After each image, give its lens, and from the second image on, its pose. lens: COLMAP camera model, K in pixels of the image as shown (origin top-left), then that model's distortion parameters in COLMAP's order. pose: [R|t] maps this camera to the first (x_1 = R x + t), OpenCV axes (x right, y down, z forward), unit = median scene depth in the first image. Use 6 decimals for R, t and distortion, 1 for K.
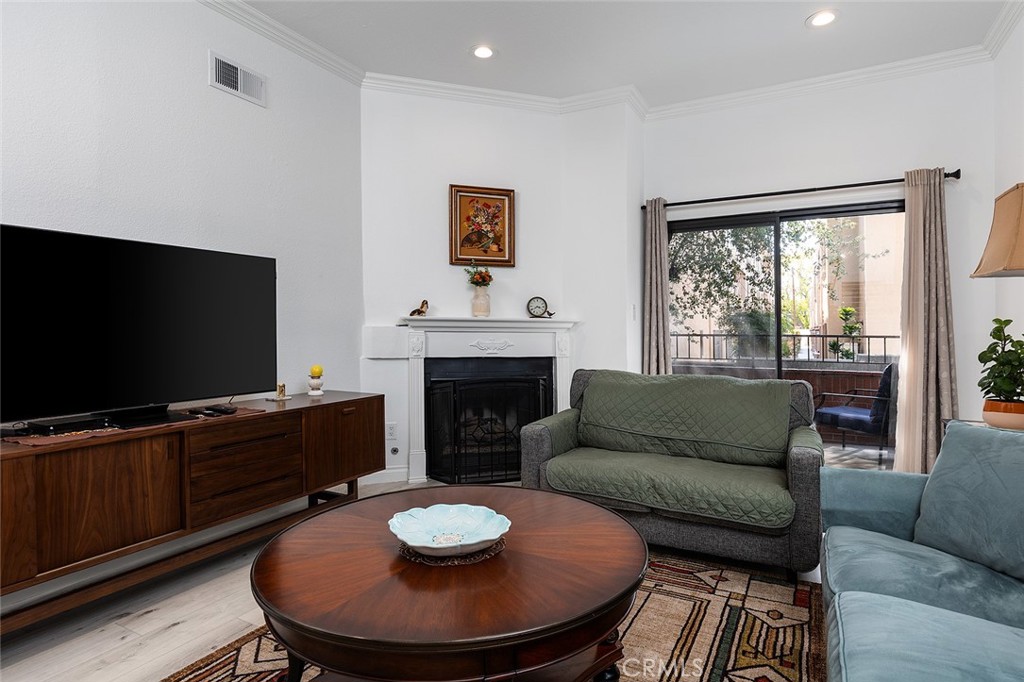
lens RADIAL K [[544.9, 0, 513.1], [0, 544.9, 326.6], [0, 0, 1]] dist [0.003734, 0.000416]
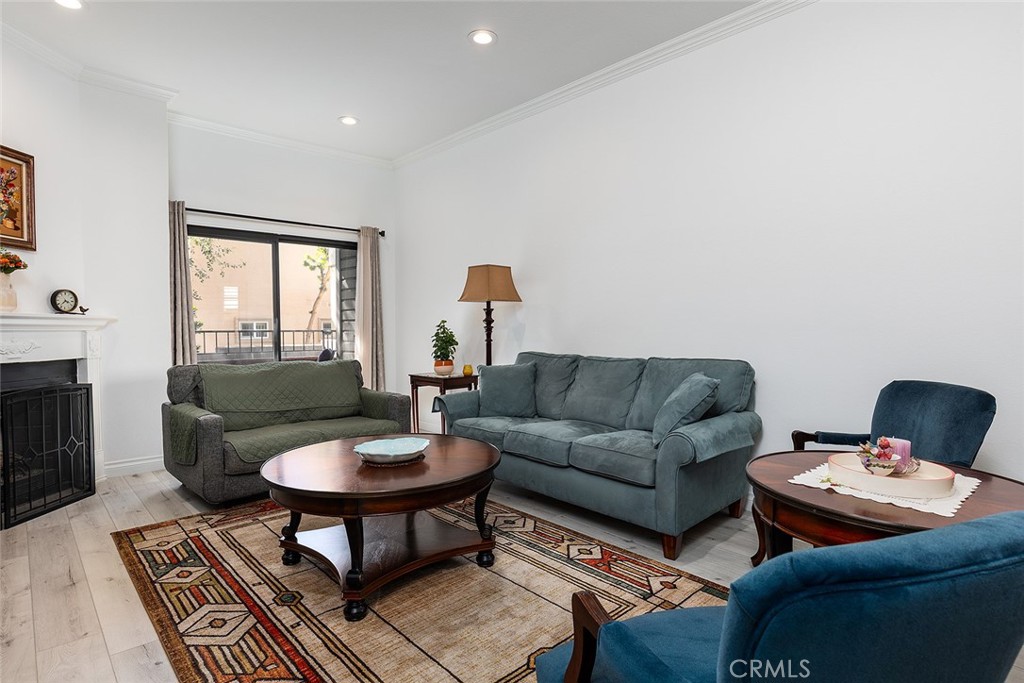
lens RADIAL K [[550.5, 0, 512.0], [0, 550.5, 341.5], [0, 0, 1]] dist [0.000905, 0.000108]
pose [[0.331126, -0.031346, 0.943066, -0.546935], [-0.002389, 0.999417, 0.034057, -0.003635], [-0.943583, -0.013530, 0.330858, 0.046676]]
